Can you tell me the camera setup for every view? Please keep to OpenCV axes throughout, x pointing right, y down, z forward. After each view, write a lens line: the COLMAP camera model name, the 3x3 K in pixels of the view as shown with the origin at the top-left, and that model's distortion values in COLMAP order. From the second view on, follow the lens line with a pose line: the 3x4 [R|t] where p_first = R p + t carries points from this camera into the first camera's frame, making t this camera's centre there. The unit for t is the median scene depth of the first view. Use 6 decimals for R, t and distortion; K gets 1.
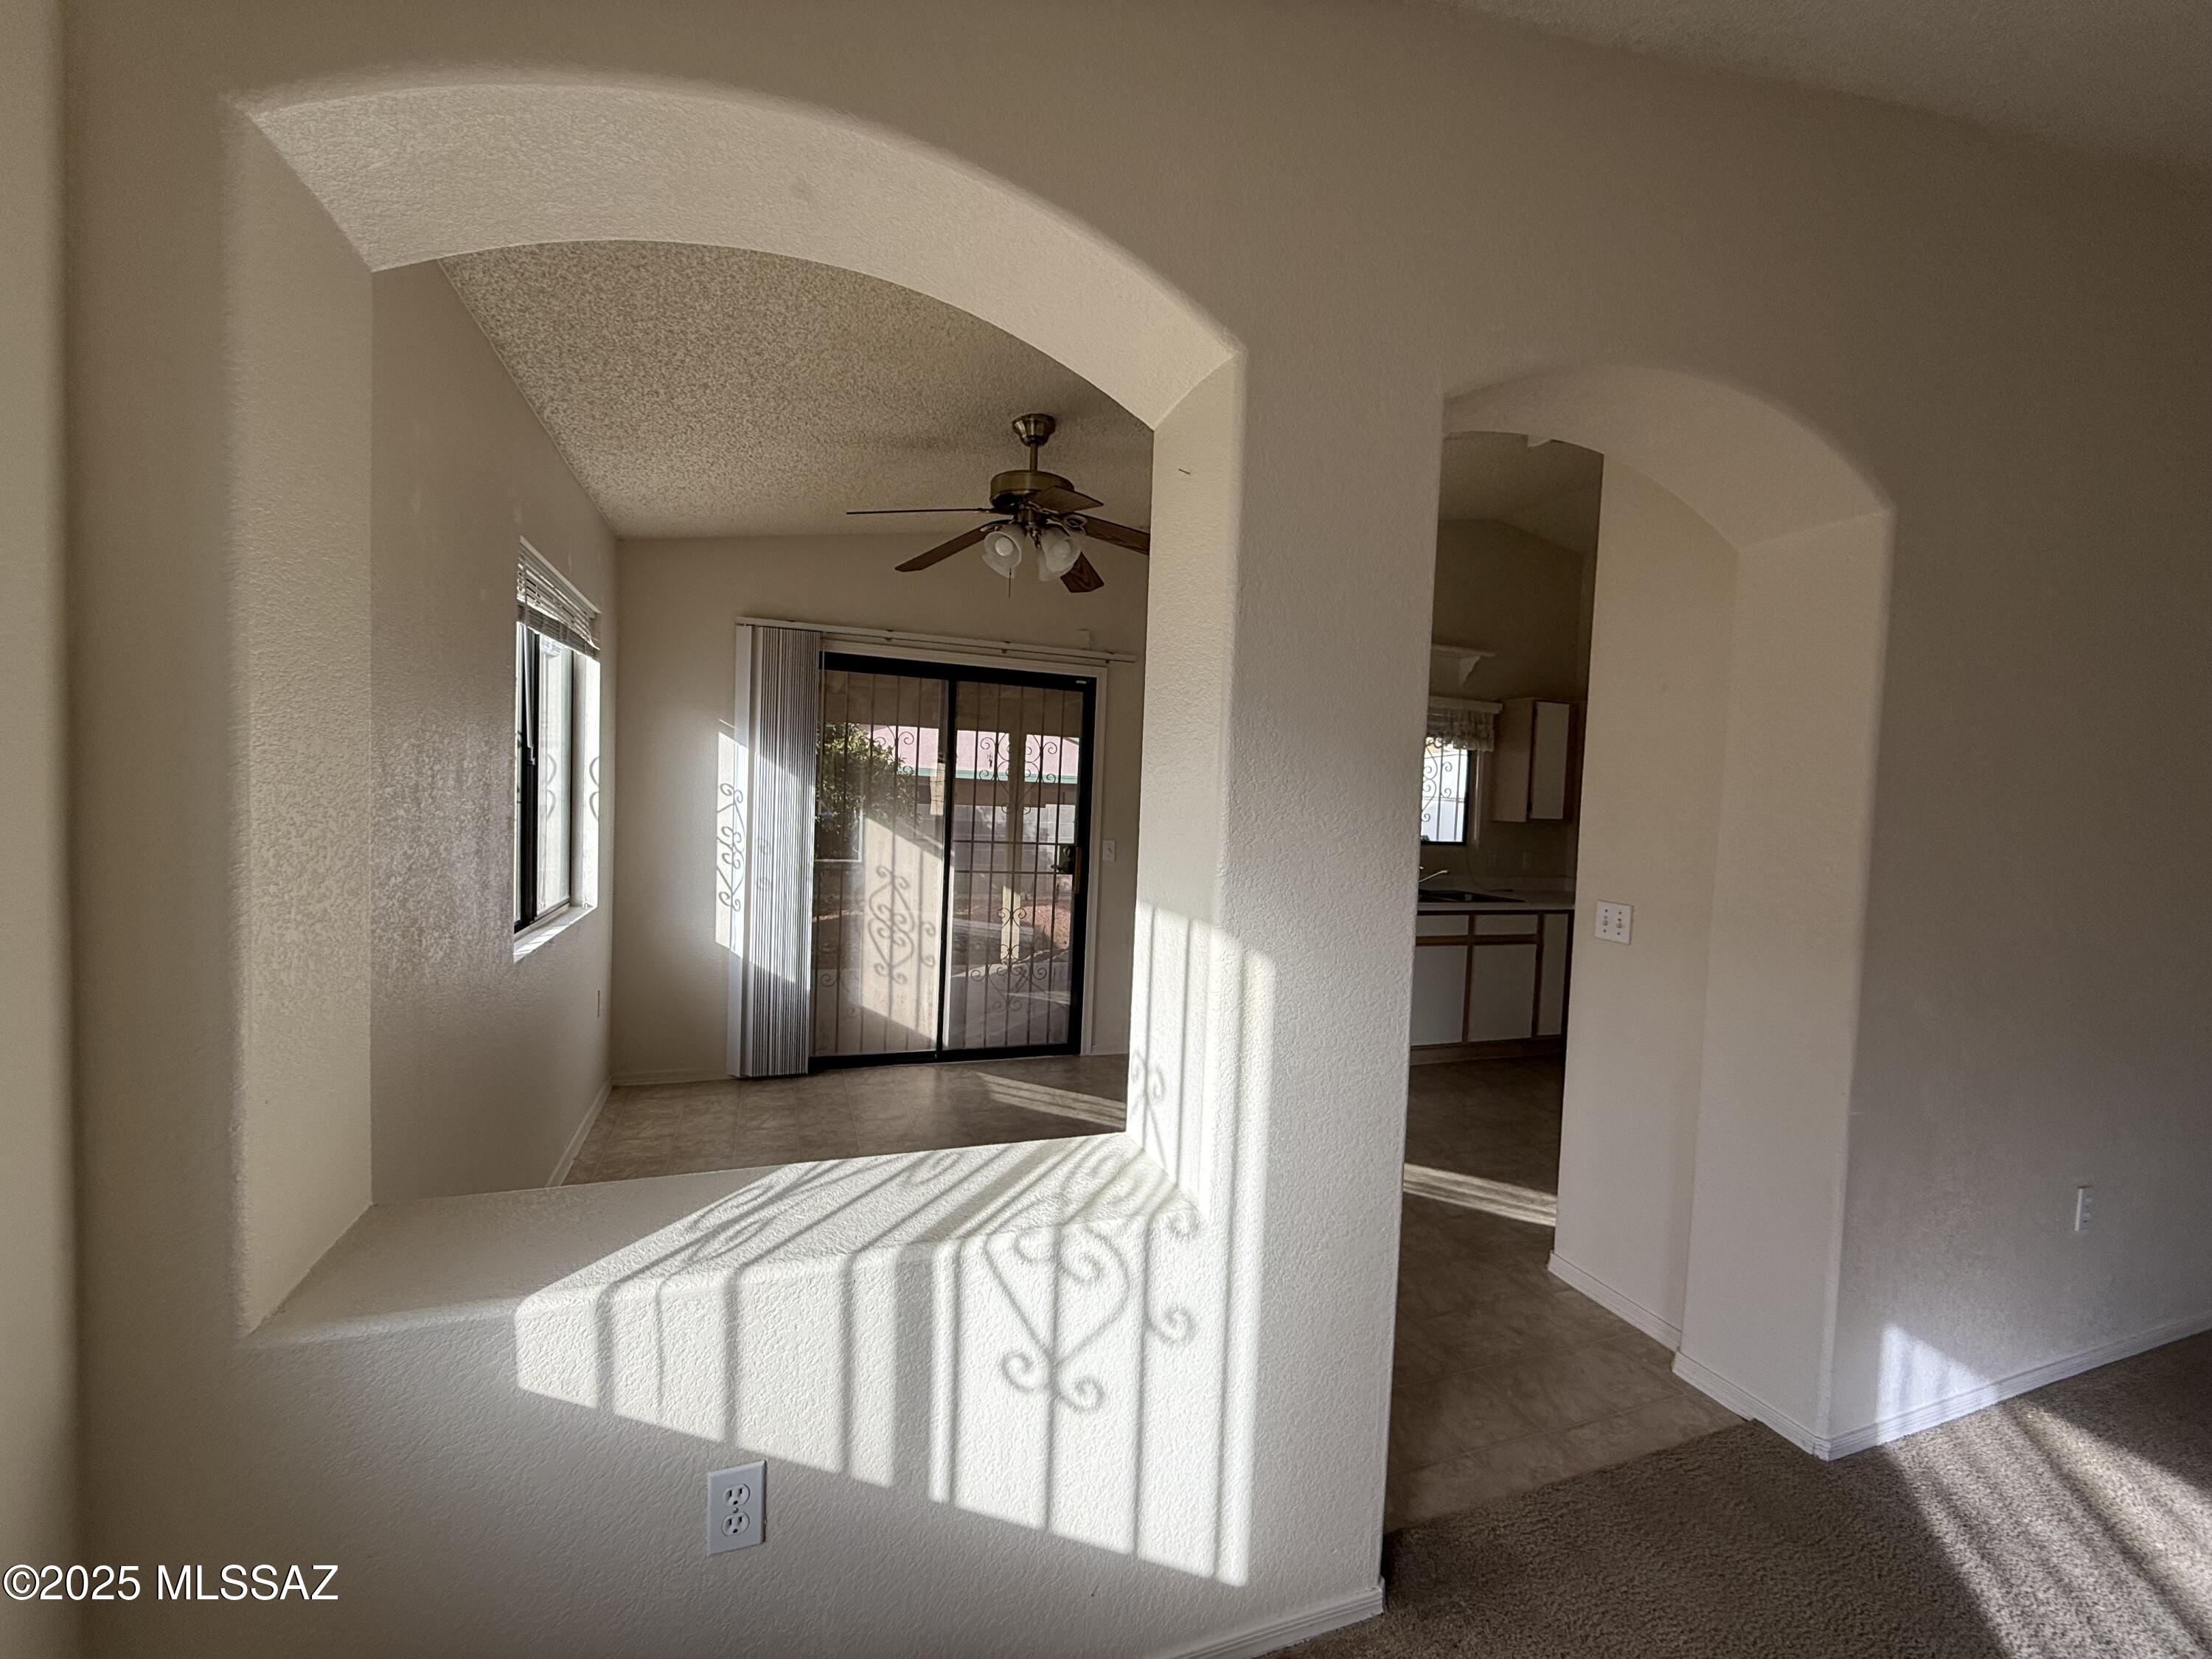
lens RADIAL K [[877.1, 0, 1106.0], [0, 877.1, 829.5], [0, 0, 1]] dist [0.000271, 0.000005]
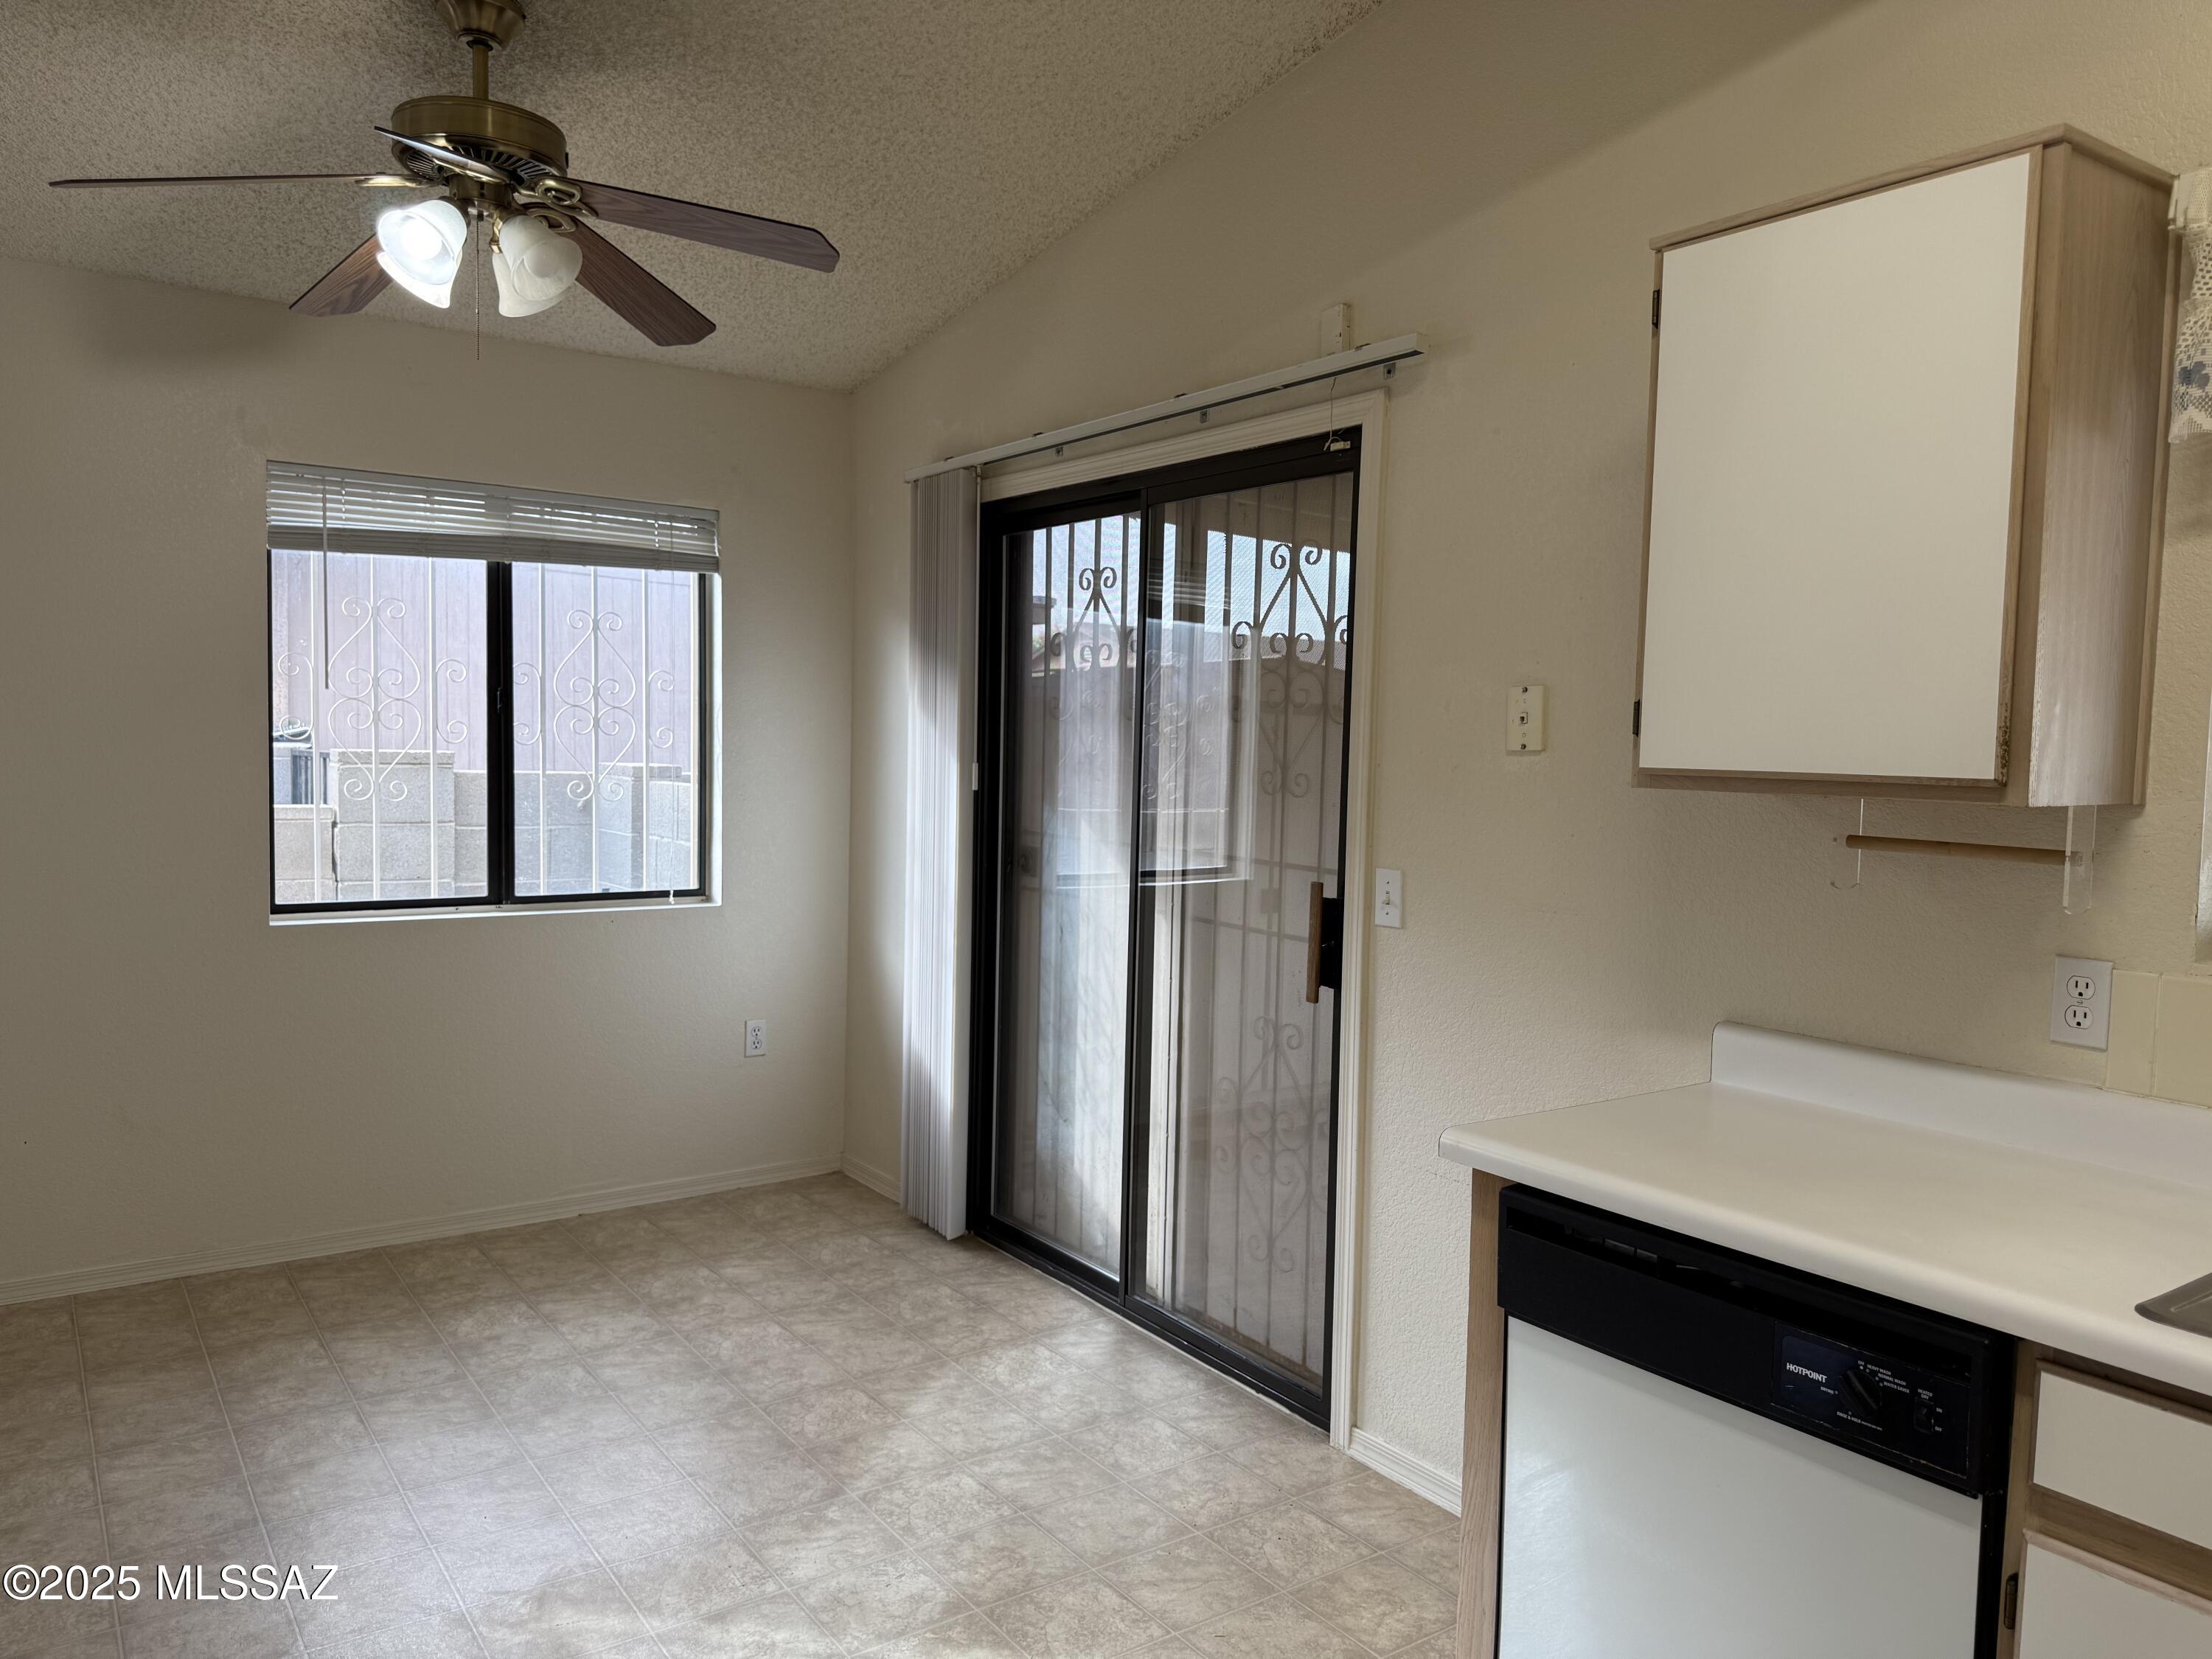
lens RADIAL K [[1567.5, 0, 1106.0], [0, 1567.5, 829.5], [0, 0, 1]] dist [0.000114, 0.000010]
pose [[0.265367, 0.024570, -0.963834, 0.735967], [-0.045588, 0.998877, 0.012912, -0.008943], [0.963069, 0.040513, 0.266189, 0.898658]]
